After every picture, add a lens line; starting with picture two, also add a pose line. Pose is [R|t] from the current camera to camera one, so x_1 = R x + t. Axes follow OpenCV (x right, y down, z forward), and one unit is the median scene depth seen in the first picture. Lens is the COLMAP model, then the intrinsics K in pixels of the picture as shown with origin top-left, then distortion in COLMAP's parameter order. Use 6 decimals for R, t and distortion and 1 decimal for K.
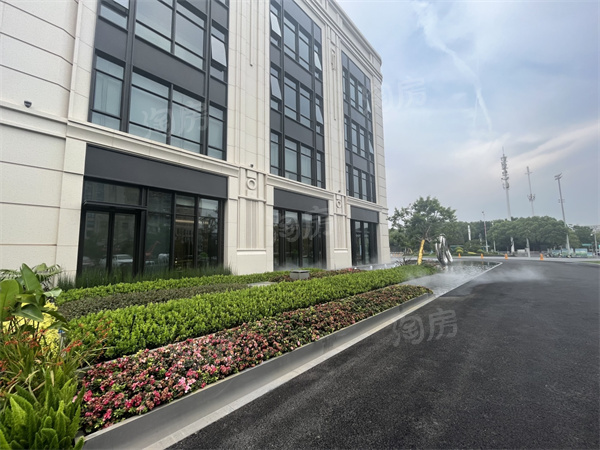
lens RADIAL K [[267.8, 0, 327.8], [0, 267.8, 209.8], [0, 0, 1]] dist [0.000860, -0.000178]
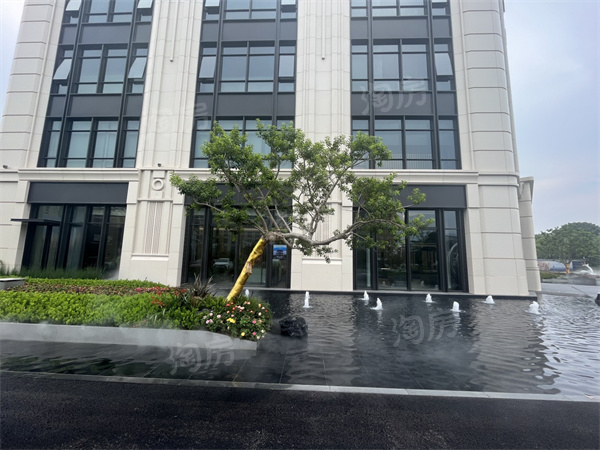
lens RADIAL K [[251.0, 0, 300.3], [0, 251.0, 224.8], [0, 0, 1]] dist [-0.004612, 0.000420]
pose [[0.574307, -0.092838, -0.813359, 0.702942], [0.096886, 0.994274, -0.045077, 0.132013], [0.812887, -0.052915, 0.580013, 0.906752]]
